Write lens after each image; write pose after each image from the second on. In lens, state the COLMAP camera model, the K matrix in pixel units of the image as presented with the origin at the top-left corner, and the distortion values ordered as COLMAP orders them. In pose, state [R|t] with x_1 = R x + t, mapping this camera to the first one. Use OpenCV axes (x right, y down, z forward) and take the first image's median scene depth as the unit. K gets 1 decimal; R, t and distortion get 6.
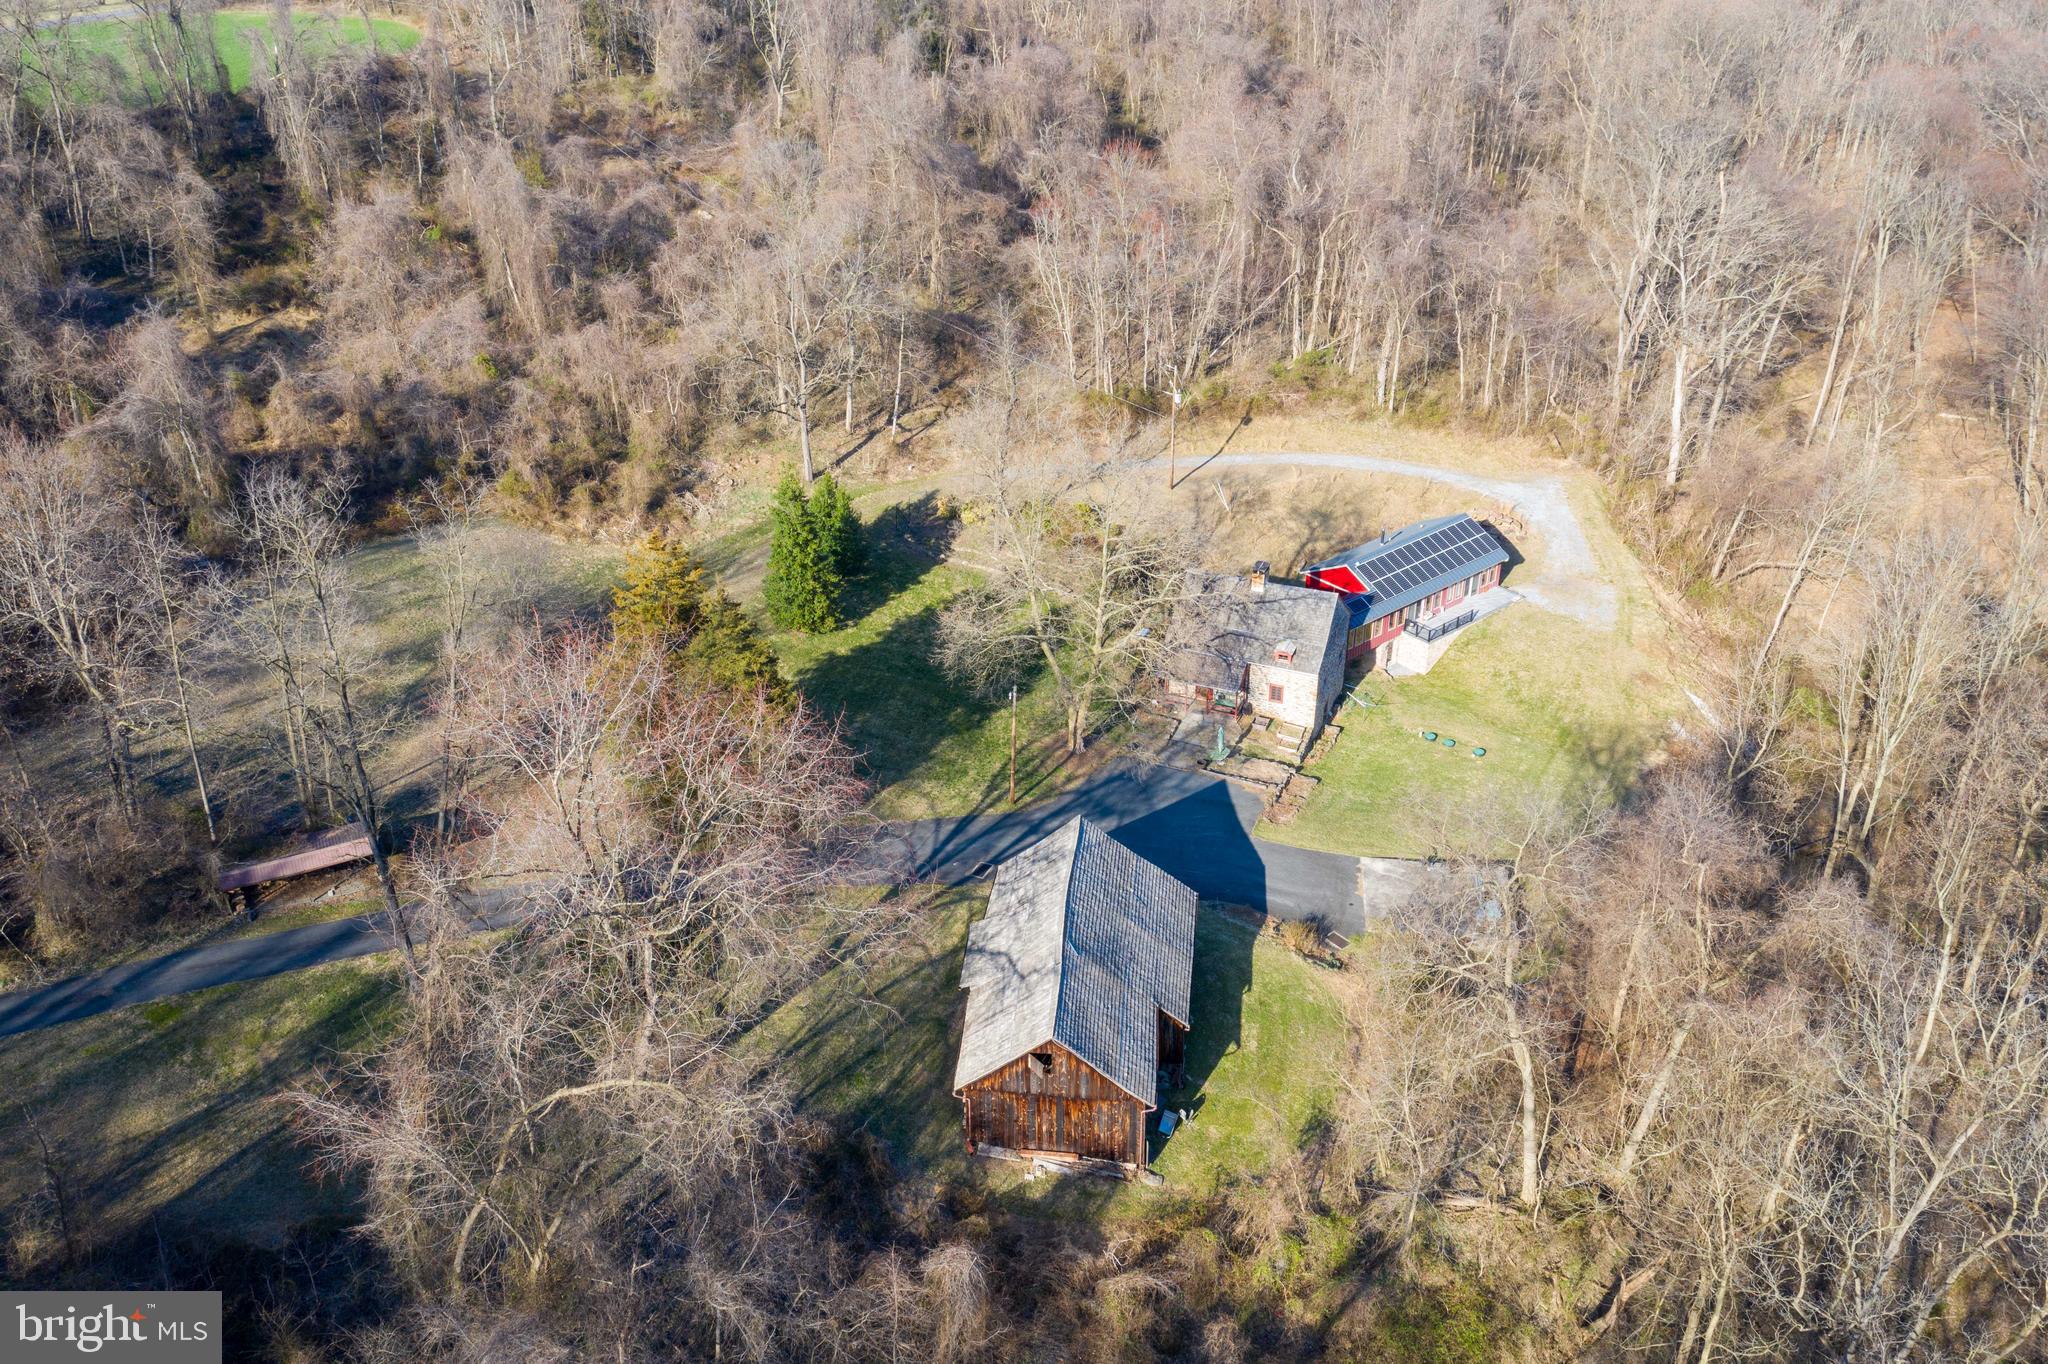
lens RADIAL K [[1627.9, 0, 1024.0], [0, 1627.9, 682.0], [0, 0, 1]] dist [0.004959, 0.001272]
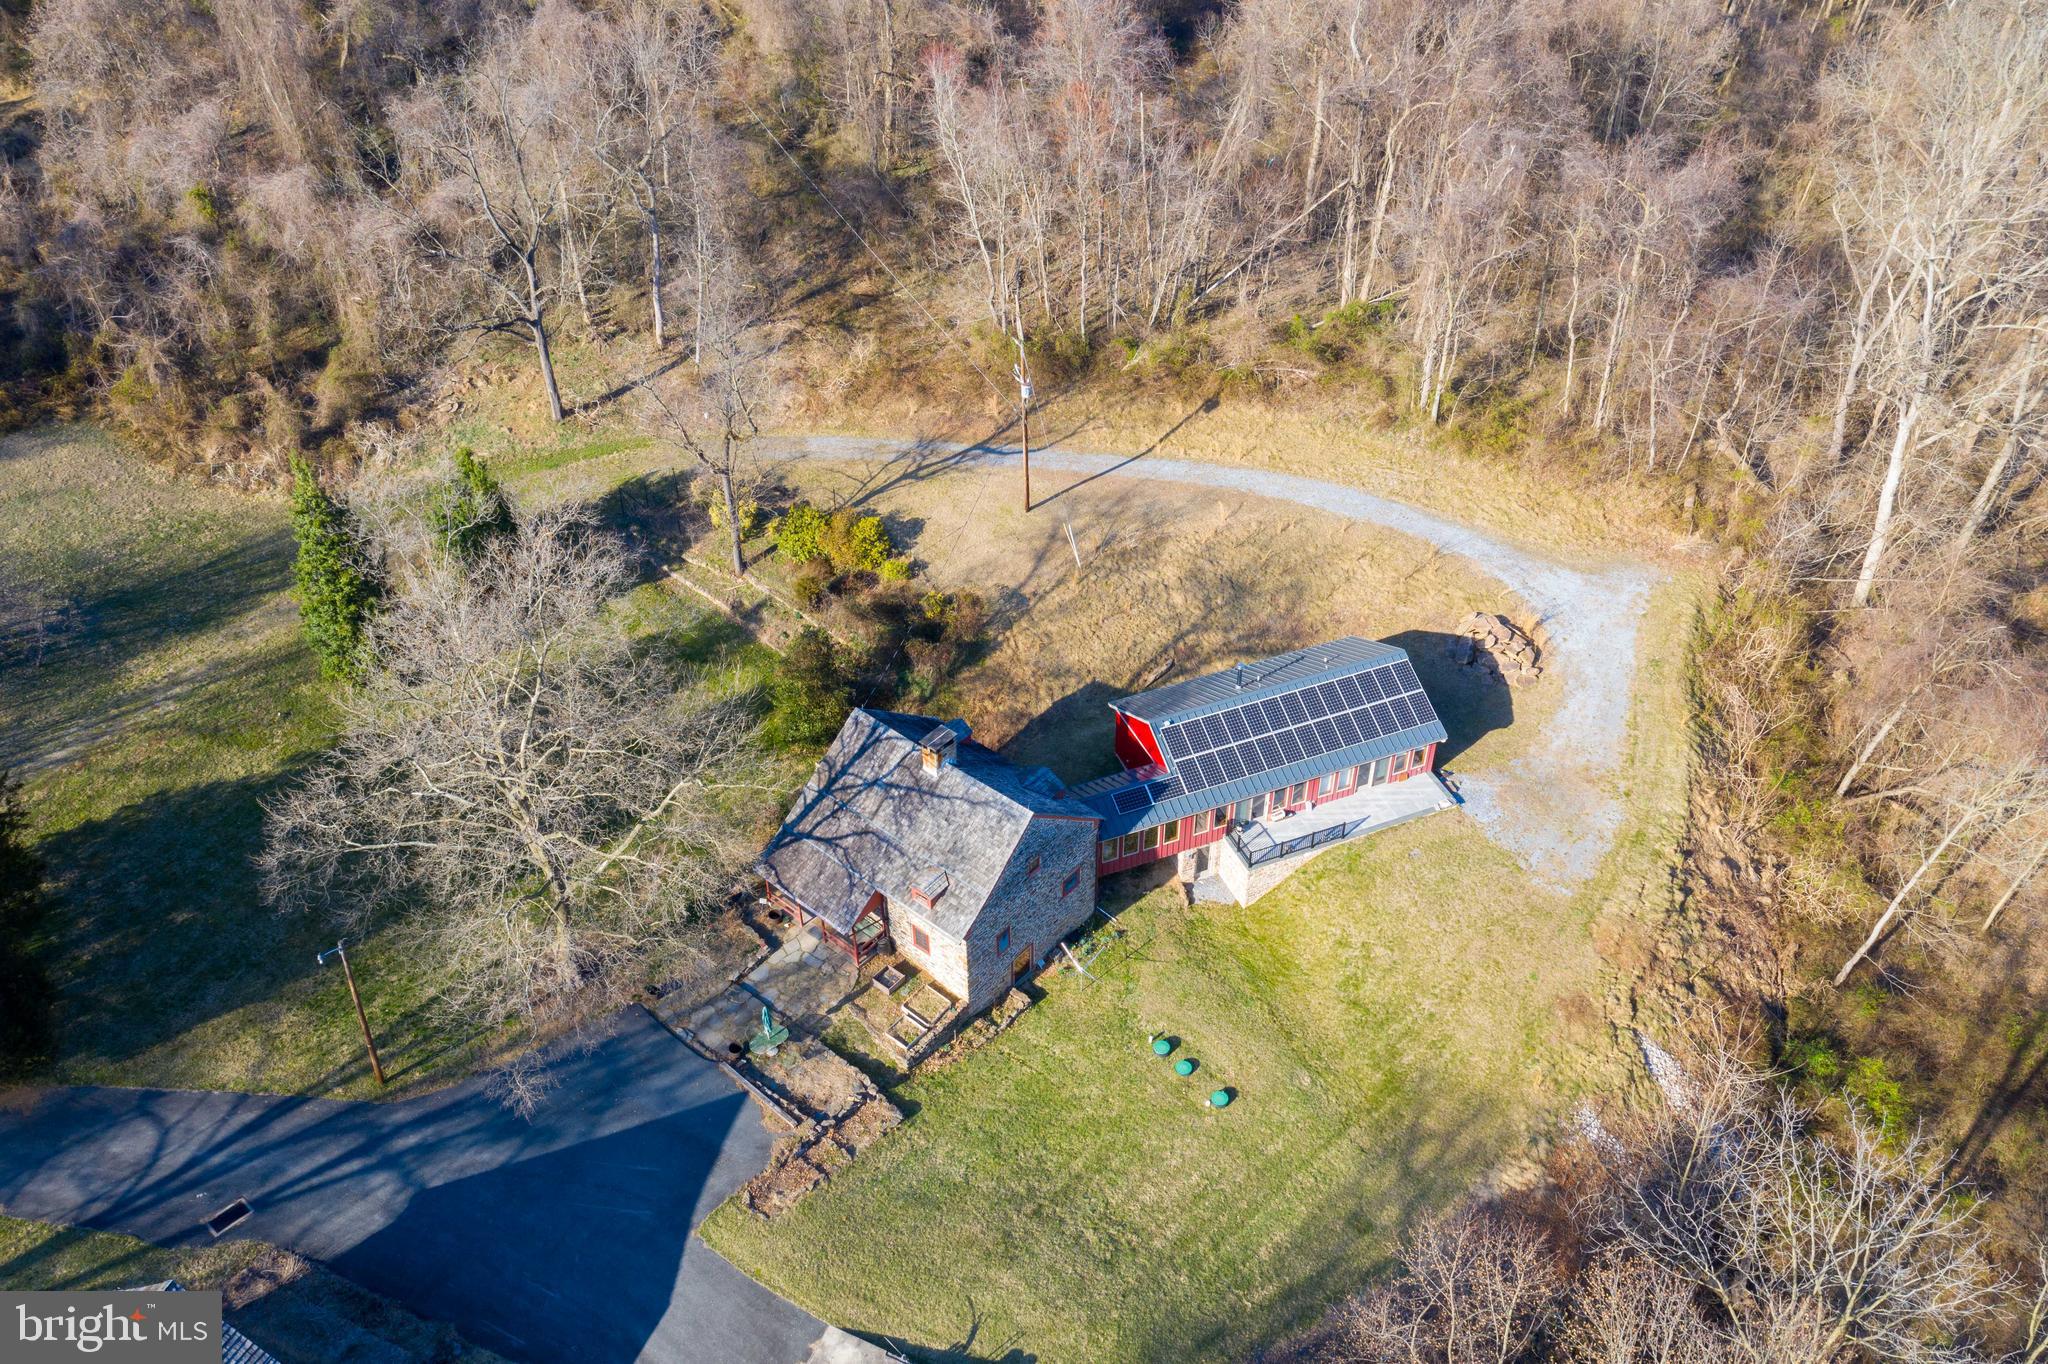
lens RADIAL K [[1627.9, 0, 1024.0], [0, 1627.9, 682.0], [0, 0, 1]] dist [0.004959, 0.001272]
pose [[0.955561, 0.189581, -0.225749, 0.291206], [-0.149613, 0.971711, 0.182739, -0.196136], [0.254006, -0.140844, 0.956893, 0.373900]]
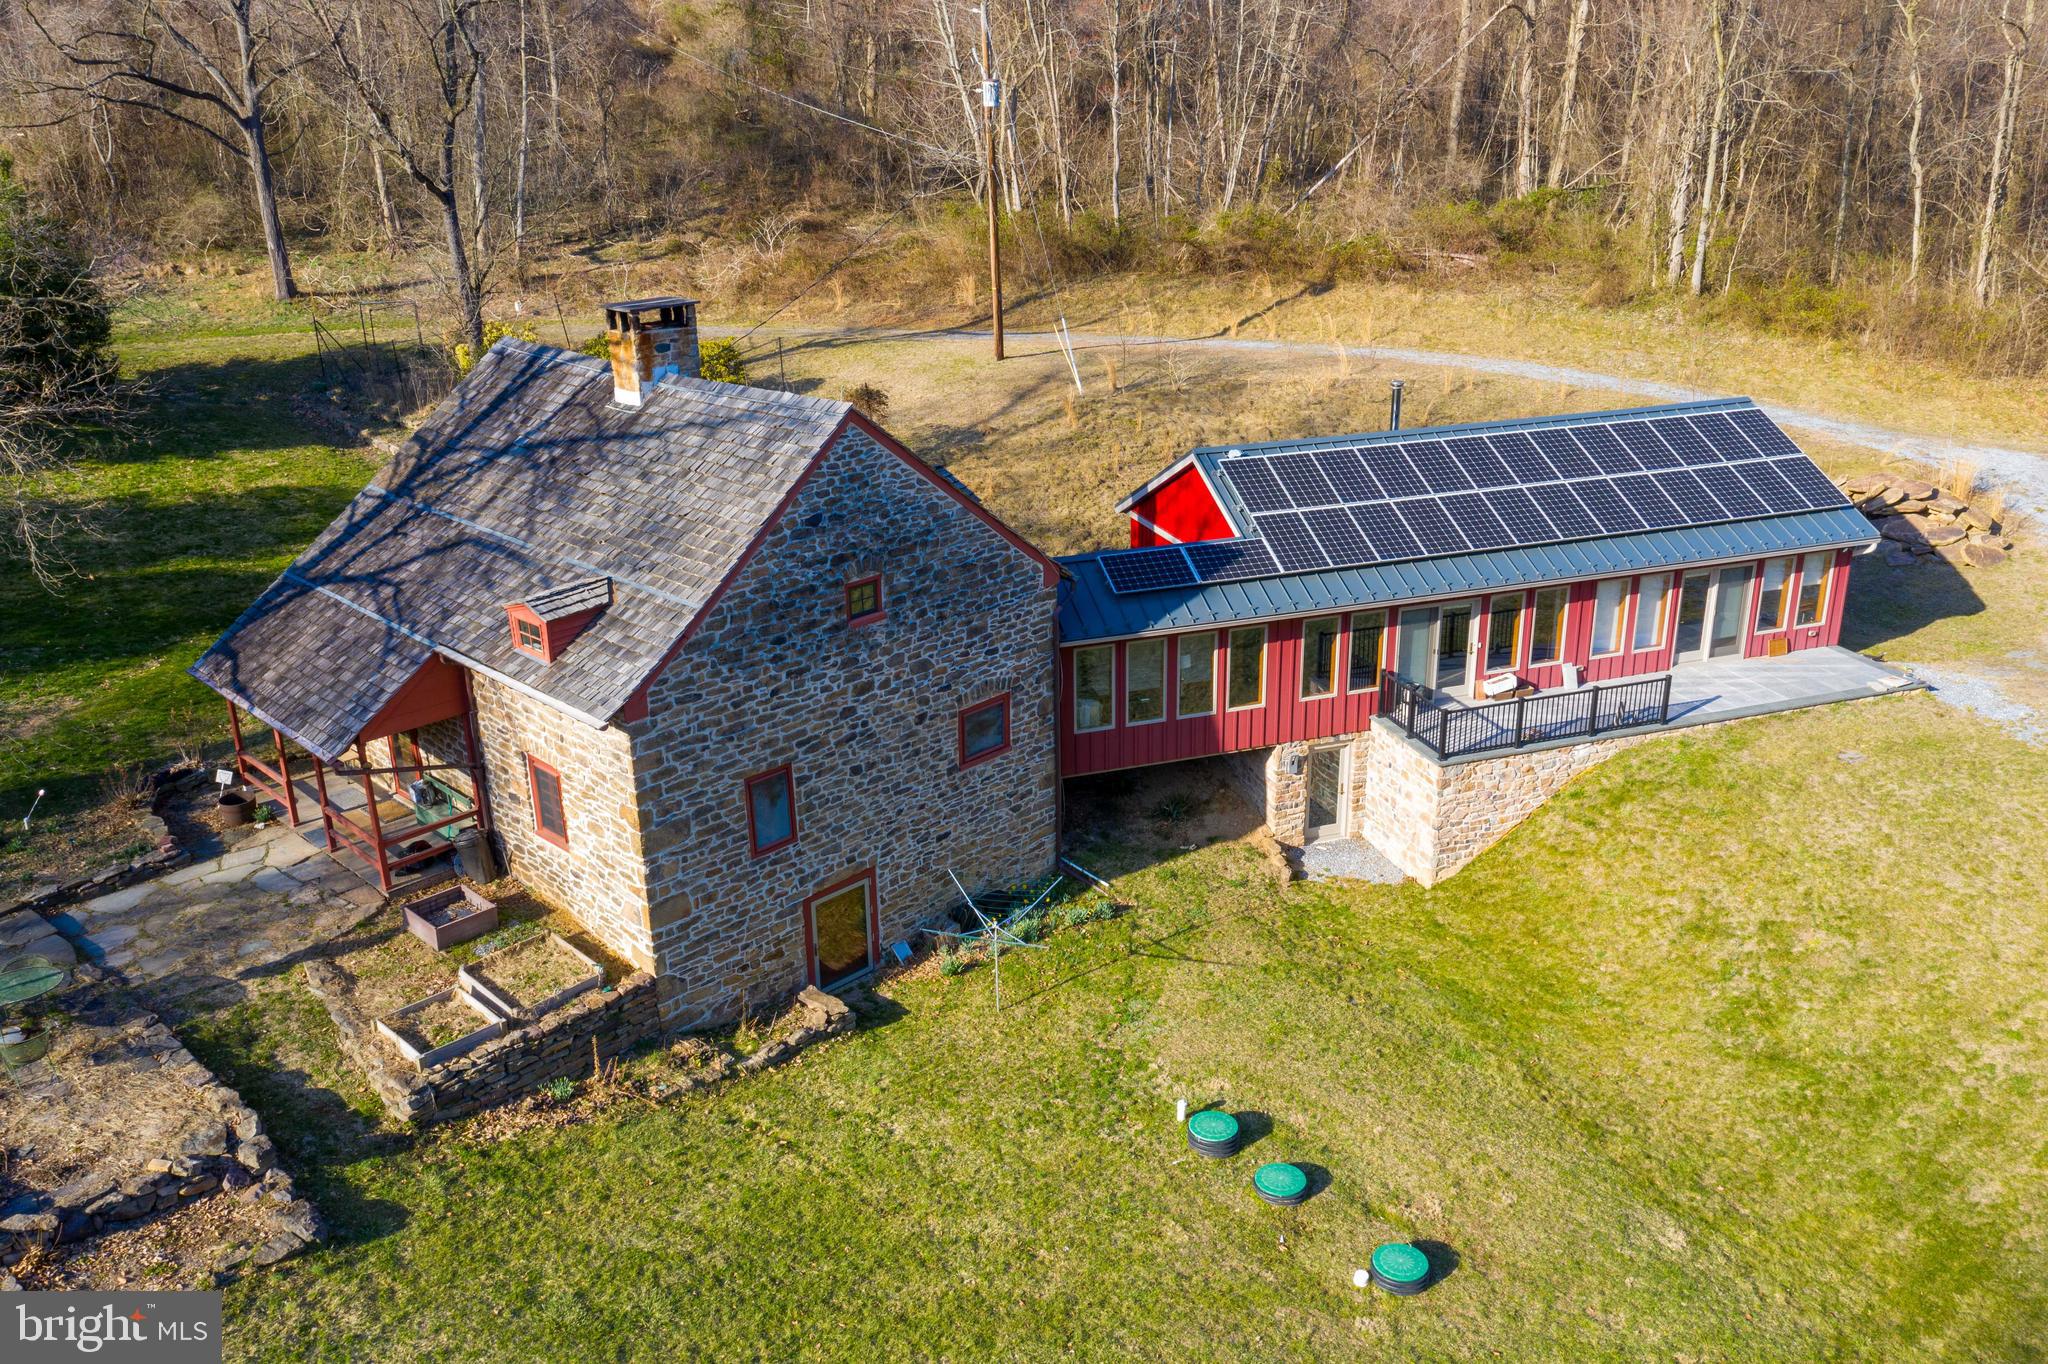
lens RADIAL K [[1627.9, 0, 1024.0], [0, 1627.9, 682.0], [0, 0, 1]] dist [0.004959, 0.001272]
pose [[0.933264, 0.121210, -0.338121, 0.269541], [-0.172145, 0.977126, -0.124867, 0.007019], [0.315252, 0.174740, 0.932782, 0.729530]]
